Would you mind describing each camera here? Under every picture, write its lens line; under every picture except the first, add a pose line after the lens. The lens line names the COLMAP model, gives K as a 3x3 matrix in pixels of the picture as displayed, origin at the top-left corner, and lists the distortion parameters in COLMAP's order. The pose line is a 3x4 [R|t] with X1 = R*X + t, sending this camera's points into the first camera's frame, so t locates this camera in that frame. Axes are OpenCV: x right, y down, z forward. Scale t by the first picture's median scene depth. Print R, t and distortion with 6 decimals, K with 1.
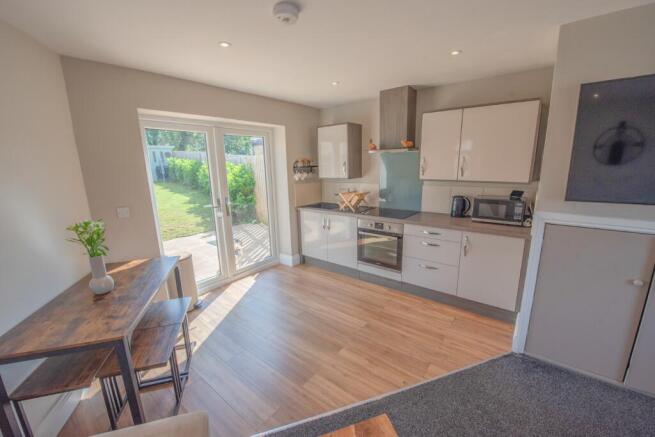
lens RADIAL K [[267.8, 0, 317.5], [0, 267.8, 219.7], [0, 0, 1]] dist [-0.000519, -0.000196]
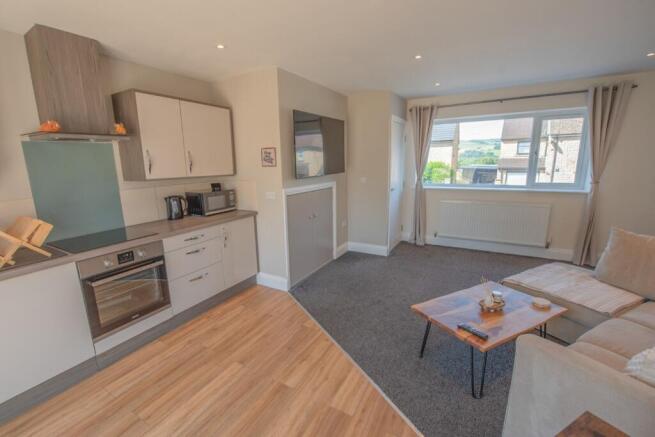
lens RADIAL K [[287.0, 0, 316.9], [0, 287.0, 224.2], [0, 0, 1]] dist [-0.012316, -0.000240]
pose [[-0.169317, -0.183254, 0.968375, -0.566910], [0.235333, 0.946622, 0.220285, -0.110321], [-0.957053, 0.265189, -0.117153, 0.764820]]
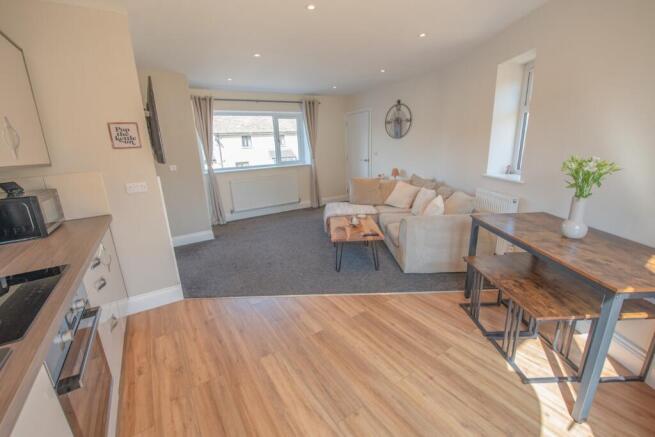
lens RADIAL K [[267.8, 0, 317.5], [0, 267.8, 219.7], [0, 0, 1]] dist [-0.000519, -0.000196]
pose [[-0.950430, -0.010295, 0.310768, -0.159728], [0.135681, 0.885547, 0.444294, -0.210670], [-0.279774, 0.464436, -0.840253, 1.360973]]
